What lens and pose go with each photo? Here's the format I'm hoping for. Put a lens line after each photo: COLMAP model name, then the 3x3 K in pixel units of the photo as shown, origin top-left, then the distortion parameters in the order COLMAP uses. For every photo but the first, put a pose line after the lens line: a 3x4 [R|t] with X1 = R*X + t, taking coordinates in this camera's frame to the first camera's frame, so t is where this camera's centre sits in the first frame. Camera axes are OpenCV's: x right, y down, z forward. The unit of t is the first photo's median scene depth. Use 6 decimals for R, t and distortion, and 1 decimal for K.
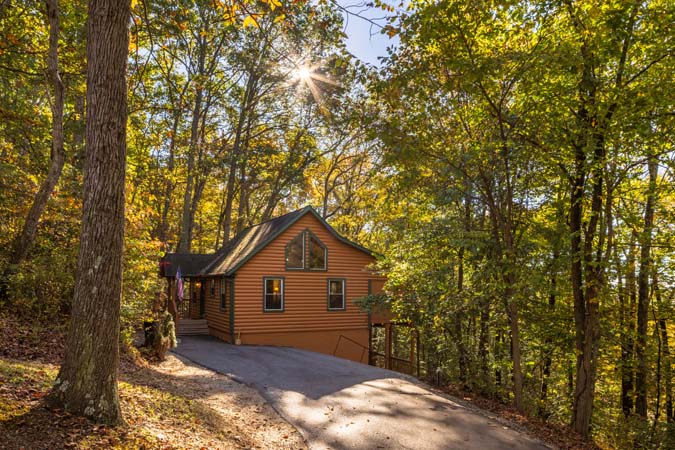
lens RADIAL K [[766.2, 0, 337.5], [0, 766.2, 225.0], [0, 0, 1]] dist [-0.004664, -0.002822]
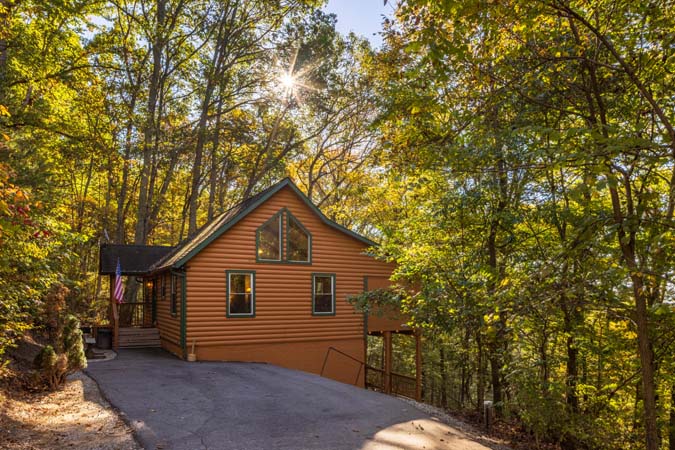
lens RADIAL K [[766.2, 0, 337.5], [0, 766.2, 225.0], [0, 0, 1]] dist [-0.004664, -0.002822]
pose [[0.999774, -0.008104, 0.019657, -0.001977], [0.008358, 0.999882, -0.012859, 0.031605], [-0.019551, 0.013020, 0.999724, 0.229114]]
